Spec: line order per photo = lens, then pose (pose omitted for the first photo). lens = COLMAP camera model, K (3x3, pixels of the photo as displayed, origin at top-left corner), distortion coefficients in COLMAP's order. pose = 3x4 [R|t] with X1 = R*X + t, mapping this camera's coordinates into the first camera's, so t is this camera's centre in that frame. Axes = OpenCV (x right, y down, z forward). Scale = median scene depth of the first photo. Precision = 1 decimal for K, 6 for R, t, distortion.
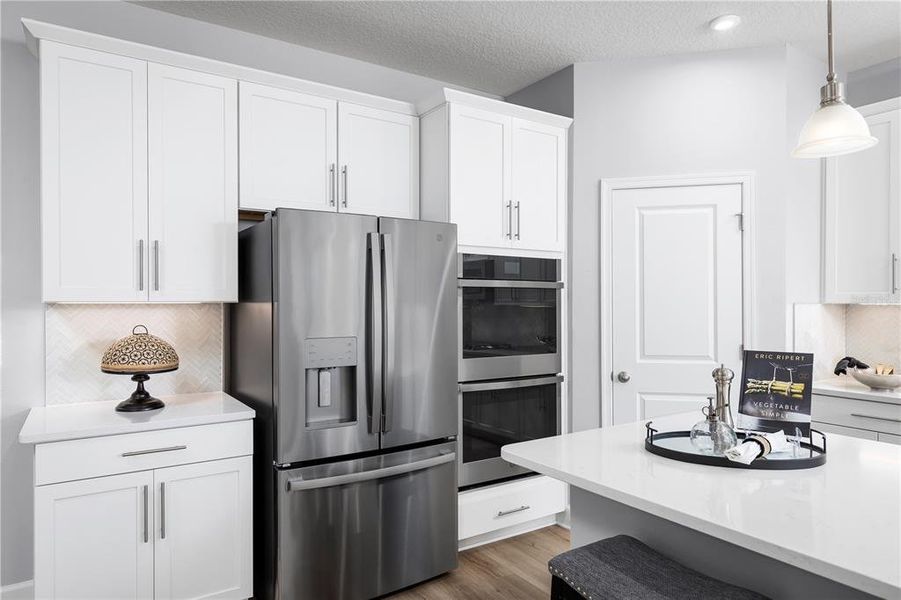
lens RADIAL K [[572.1, 0, 450.5], [0, 572.1, 300.0], [0, 0, 1]] dist [0.007230, 0.000544]
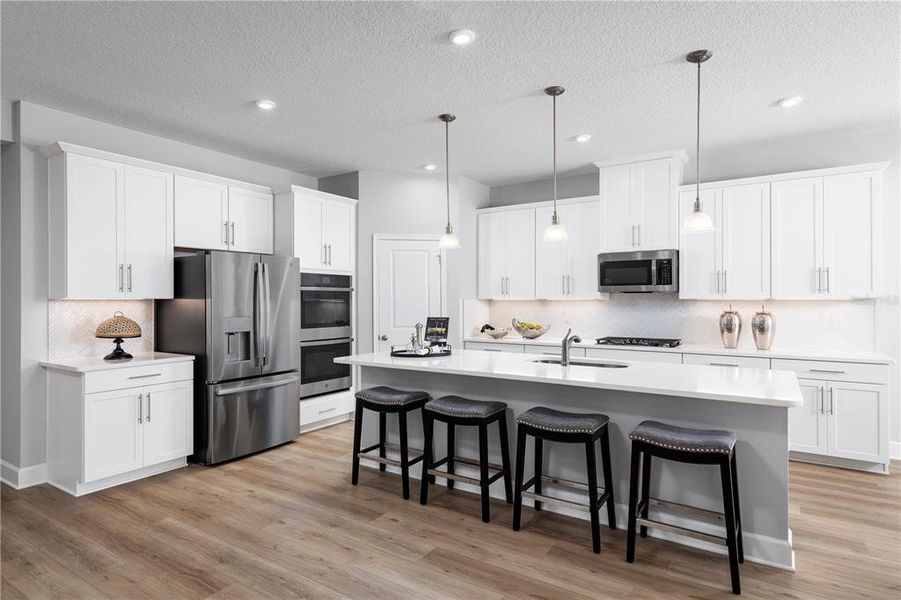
lens RADIAL K [[503.9, 0, 450.5], [0, 503.9, 300.0], [0, 0, 1]] dist [0.038429, 0.000061]
pose [[0.916877, -0.000963, 0.399168, -0.209624], [-0.001652, 0.999979, 0.006205, -0.002929], [-0.399166, -0.006349, 0.916857, -0.784638]]
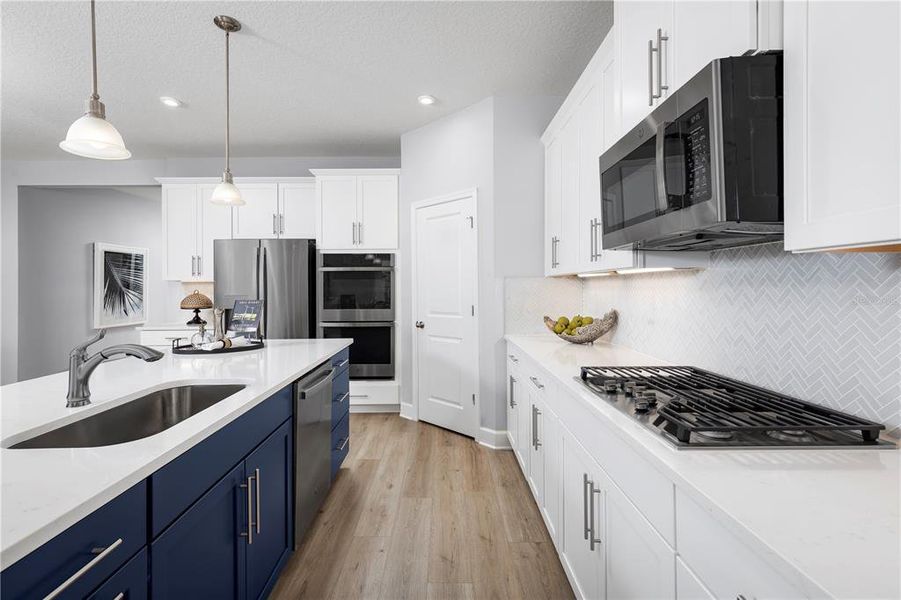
lens RADIAL K [[403.8, 0, 447.7], [0, 403.8, 287.3], [0, 0, 1]] dist [-0.002149, -0.000138]
pose [[0.844663, -0.005422, -0.535271, 1.195267], [0.009074, 0.999950, 0.004191, 0.031390], [0.535221, -0.008397, 0.844670, 0.094432]]
